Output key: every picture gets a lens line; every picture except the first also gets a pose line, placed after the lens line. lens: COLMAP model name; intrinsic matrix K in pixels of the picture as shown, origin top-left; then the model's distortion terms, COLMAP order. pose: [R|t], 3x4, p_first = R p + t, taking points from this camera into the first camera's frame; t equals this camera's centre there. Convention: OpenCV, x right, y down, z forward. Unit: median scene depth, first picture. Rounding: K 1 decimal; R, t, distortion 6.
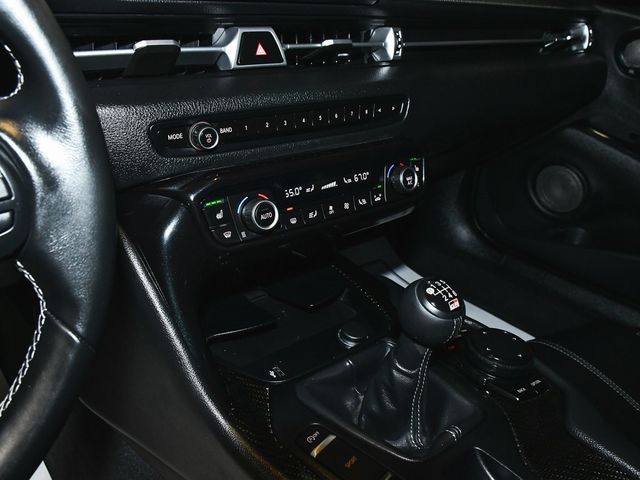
lens RADIAL K [[509.7, 0, 320.0], [0, 509.7, 240.0], [0, 0, 1]] dist [-0.041647, 0.014448]
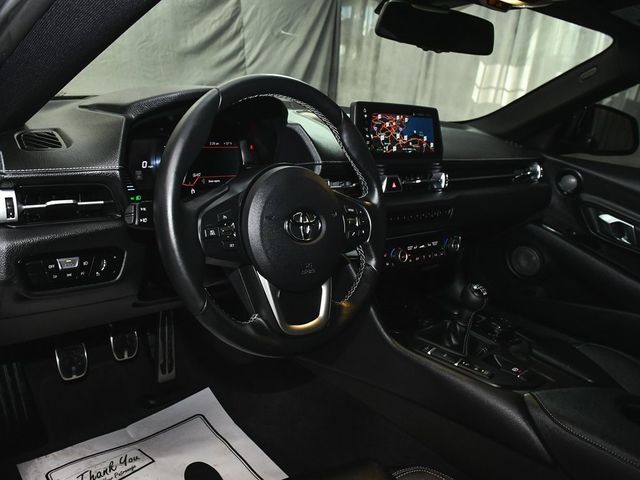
lens RADIAL K [[509.7, 0, 320.0], [0, 509.7, 240.0], [0, 0, 1]] dist [-0.041647, 0.014448]
pose [[0.997658, 0.045842, 0.050763, -0.506027], [-0.037406, 0.987020, -0.156181, 0.212517], [-0.057263, 0.153917, 0.986423, -1.080723]]
